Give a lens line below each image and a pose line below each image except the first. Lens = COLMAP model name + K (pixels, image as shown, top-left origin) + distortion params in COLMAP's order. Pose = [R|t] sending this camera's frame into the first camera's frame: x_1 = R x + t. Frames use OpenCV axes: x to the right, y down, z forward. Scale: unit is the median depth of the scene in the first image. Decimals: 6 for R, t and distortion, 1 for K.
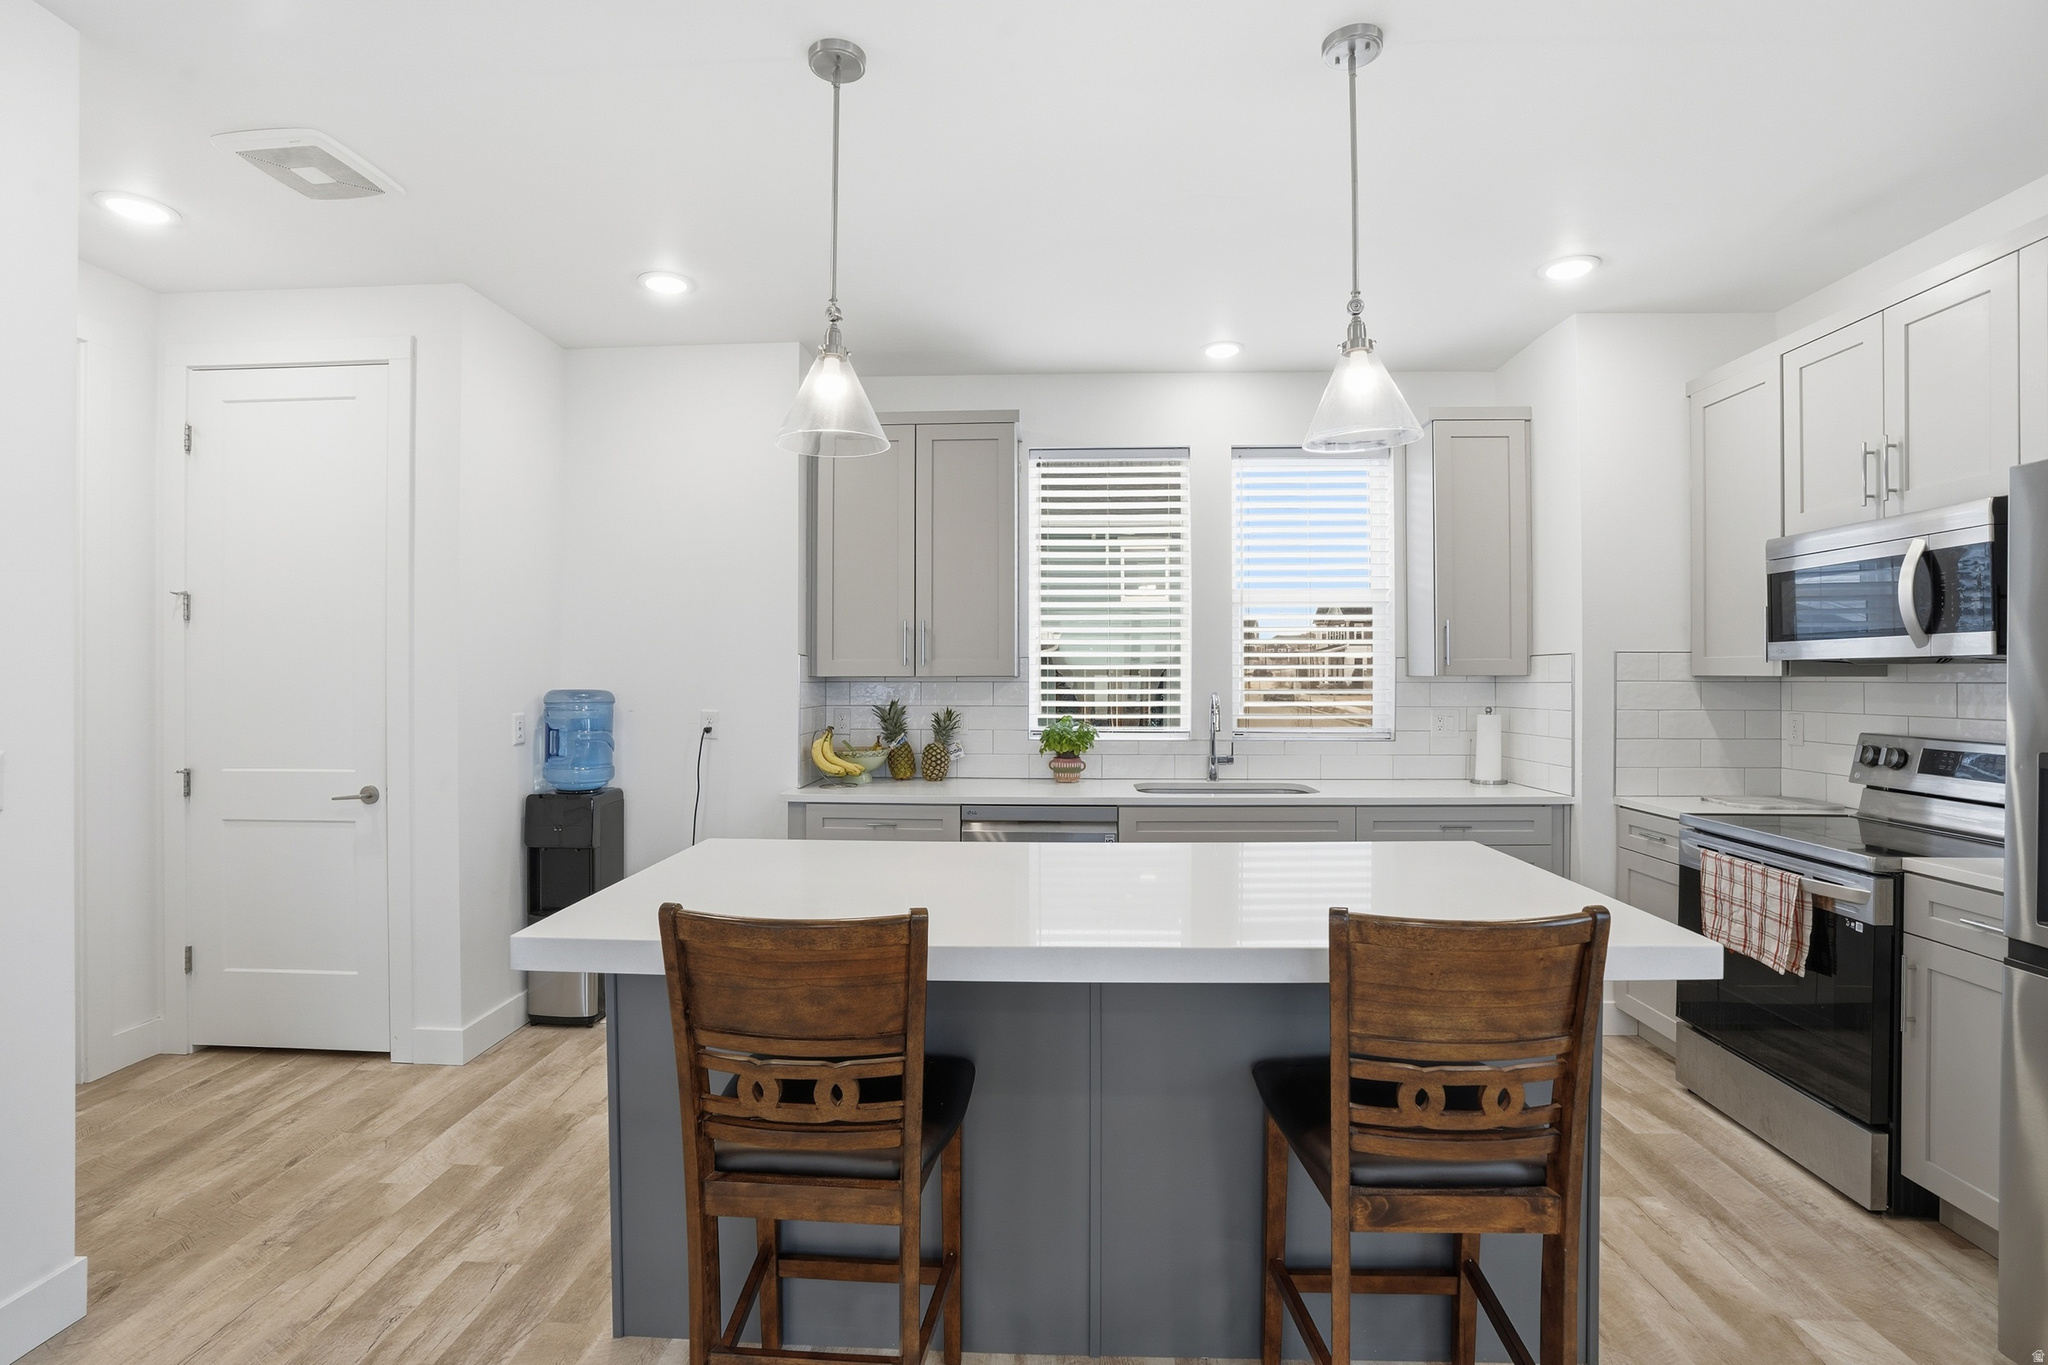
lens RADIAL K [[956.9, 0, 1022.5], [0, 956.9, 669.1], [0, 0, 1]] dist [-0.062222, 0.021436]
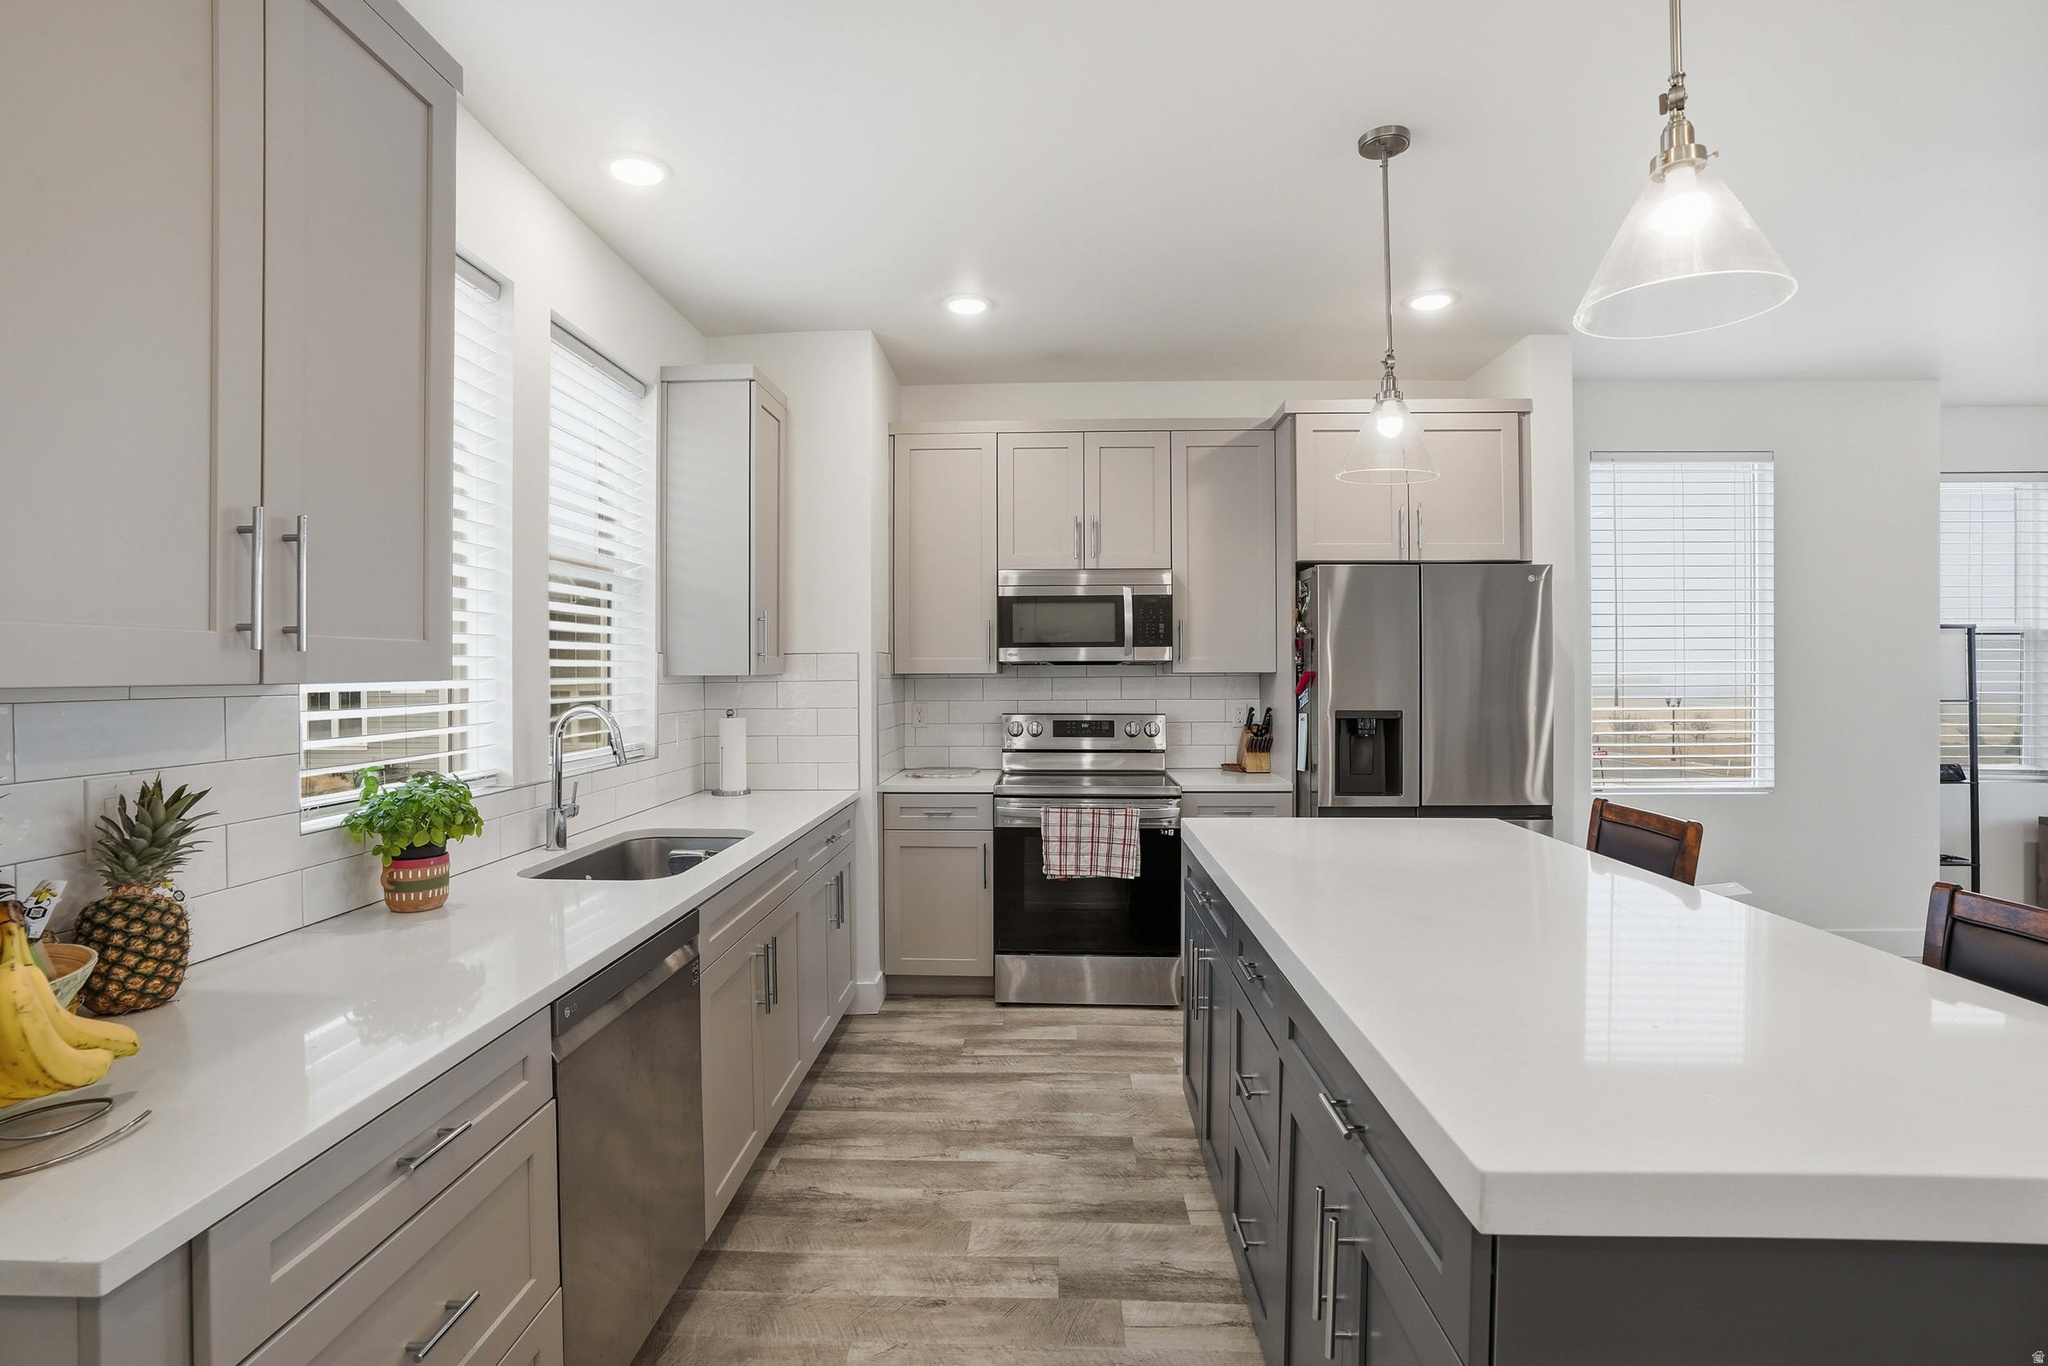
lens RADIAL K [[956.9, 0, 1011.4], [0, 956.9, 670.3], [0, 0, 1]] dist [-0.062222, 0.021436]
pose [[-0.001346, 0.000404, 0.999999, -0.448112], [-0.002756, 0.999996, -0.000408, 0.002667], [-0.999995, -0.002757, -0.001345, 0.792301]]
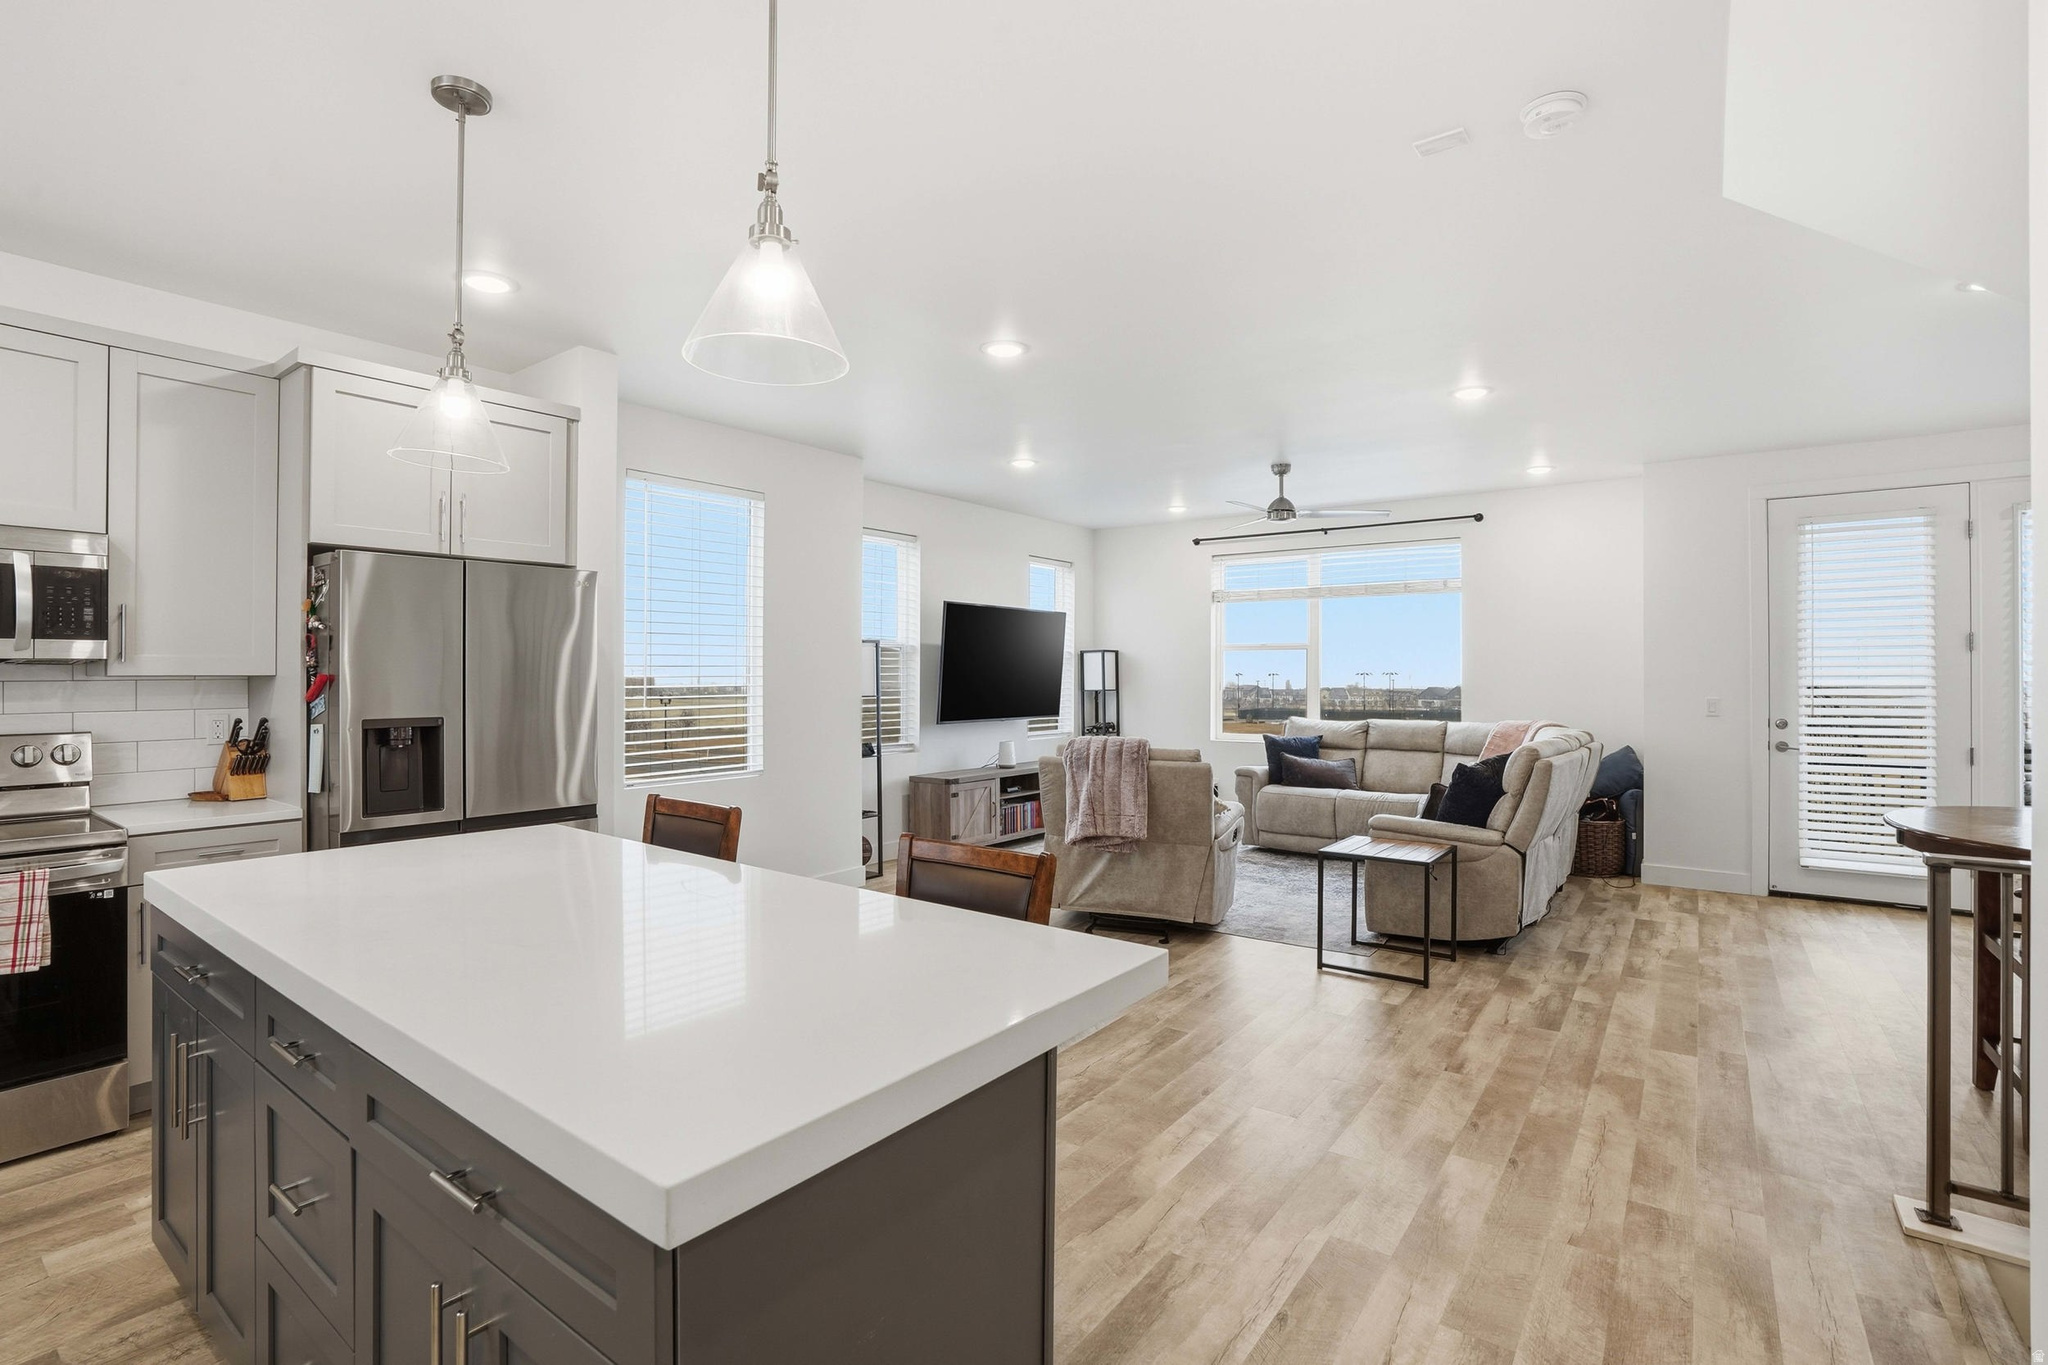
lens RADIAL K [[956.9, 0, 1018.2], [0, 956.9, 666.1], [0, 0, 1]] dist [-0.062222, 0.021436]
pose [[-0.827599, 0.001457, 0.561319, -0.420926], [-0.004911, 0.999940, -0.009836, 0.000387], [-0.561299, -0.010897, -0.827541, 0.815643]]
